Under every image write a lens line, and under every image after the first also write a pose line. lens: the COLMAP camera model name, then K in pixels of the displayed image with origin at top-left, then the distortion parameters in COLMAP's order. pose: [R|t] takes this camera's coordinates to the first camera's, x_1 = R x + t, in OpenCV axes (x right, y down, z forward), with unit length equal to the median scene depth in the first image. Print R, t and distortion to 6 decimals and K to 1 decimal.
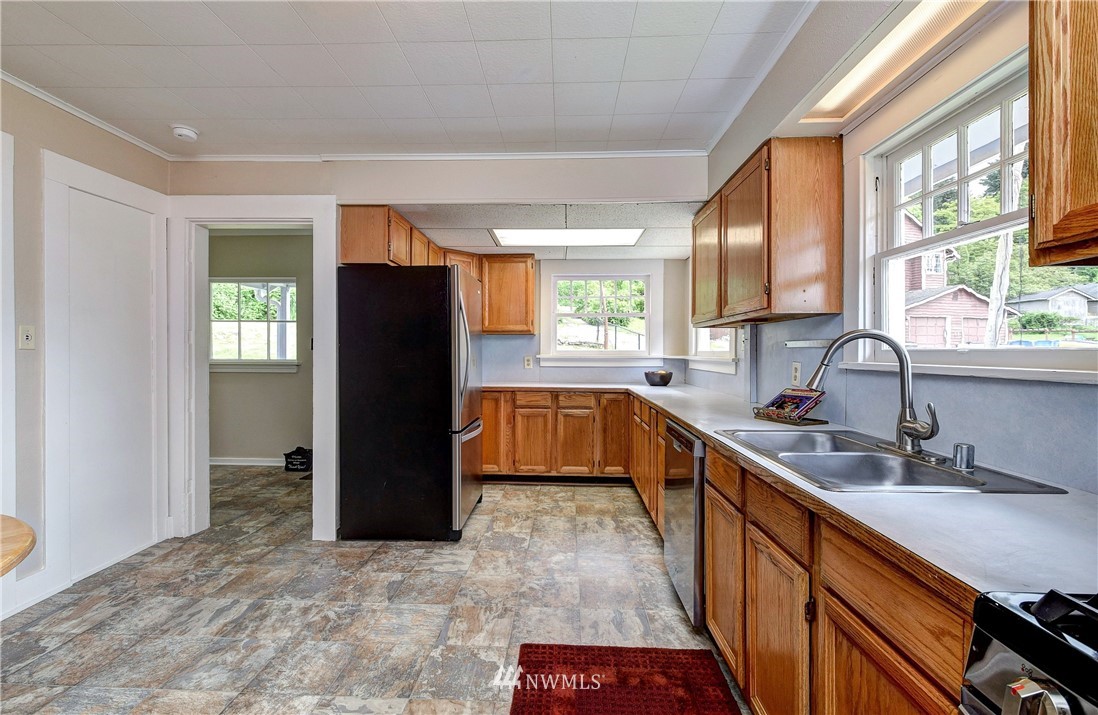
lens RADIAL K [[471.3, 0, 547.0], [0, 471.3, 354.9], [0, 0, 1]] dist [-0.002760, -0.000992]
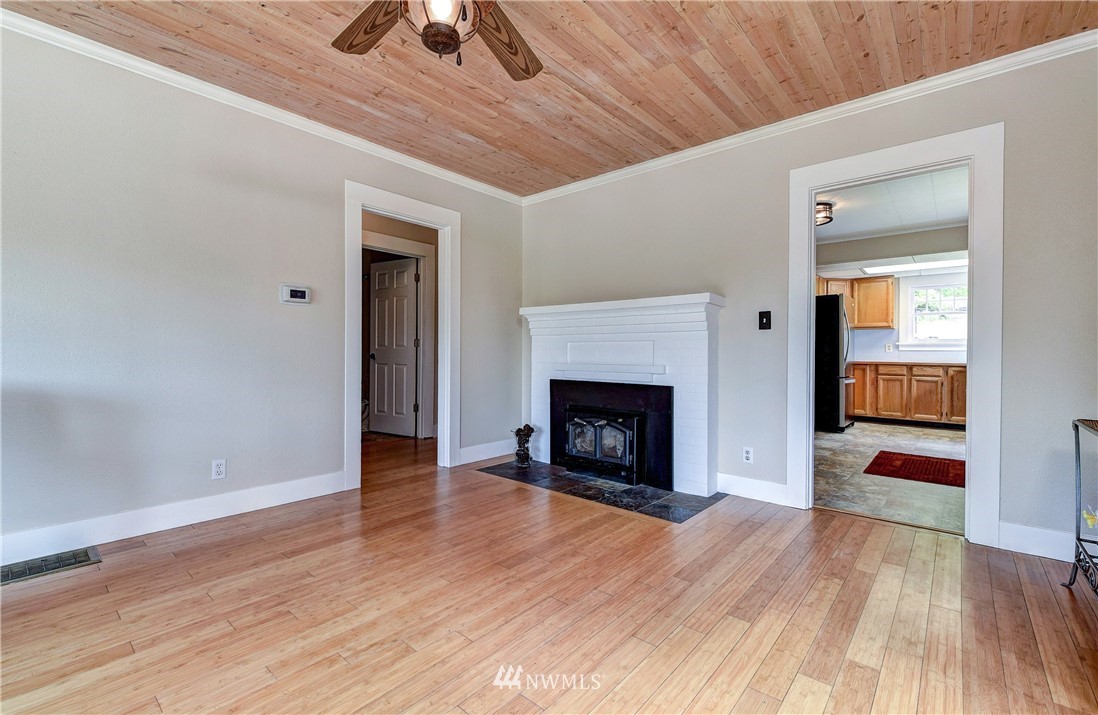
lens RADIAL K [[471.3, 0, 547.0], [0, 471.3, 354.9], [0, 0, 1]] dist [-0.002760, -0.000992]
pose [[0.777395, 0.003014, -0.629006, 0.062722], [-0.007515, 0.999962, -0.004497, 0.060607], [0.628968, 0.008223, 0.777388, -0.930238]]
